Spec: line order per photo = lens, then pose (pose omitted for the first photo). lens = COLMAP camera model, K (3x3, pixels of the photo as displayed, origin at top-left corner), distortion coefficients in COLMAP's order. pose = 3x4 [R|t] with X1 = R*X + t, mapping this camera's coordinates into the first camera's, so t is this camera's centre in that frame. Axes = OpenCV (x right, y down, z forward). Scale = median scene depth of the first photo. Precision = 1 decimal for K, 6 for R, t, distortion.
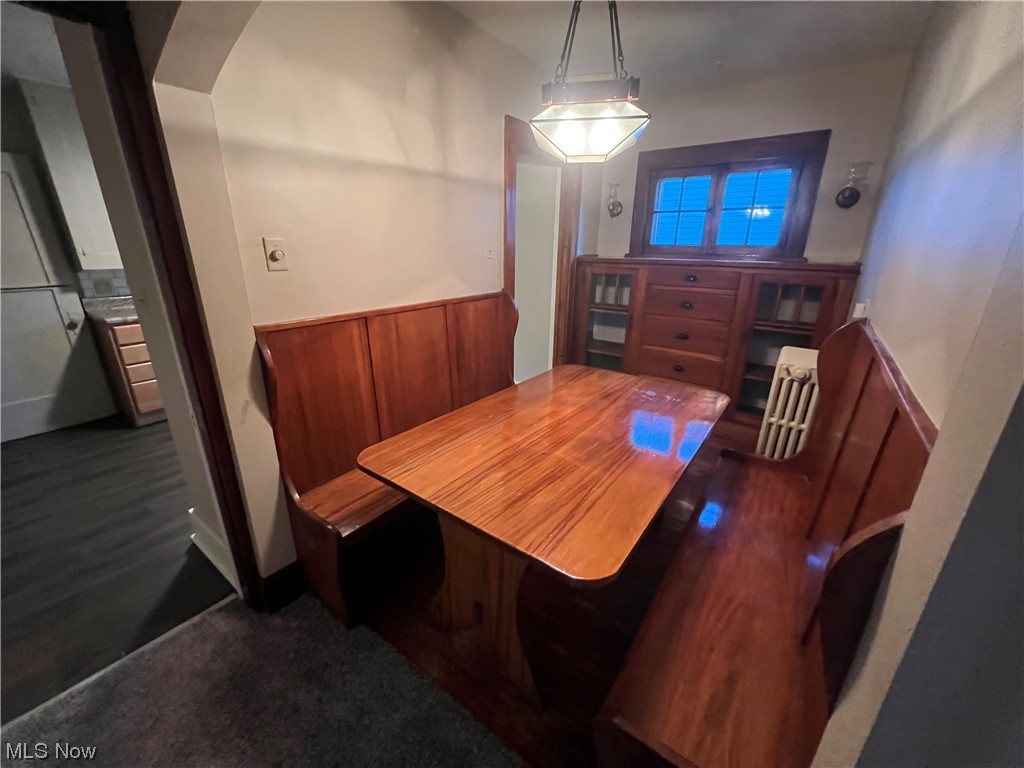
lens RADIAL K [[408.8, 0, 511.6], [0, 408.8, 386.3], [0, 0, 1]] dist [-0.002402, -0.000138]
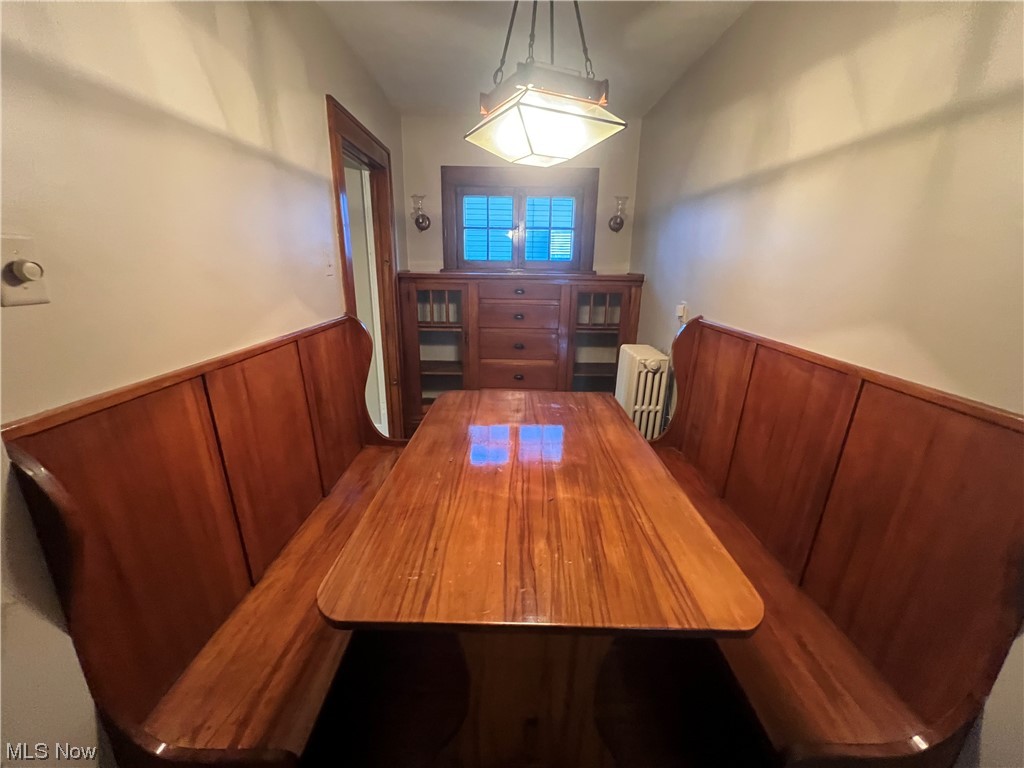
lens RADIAL K [[408.8, 0, 511.6], [0, 408.8, 386.3], [0, 0, 1]] dist [-0.002402, -0.000138]
pose [[0.805883, -0.168532, 0.567582, -0.307751], [0.190136, 0.981523, 0.021479, -0.072304], [-0.560714, 0.090608, 0.823037, 0.238384]]
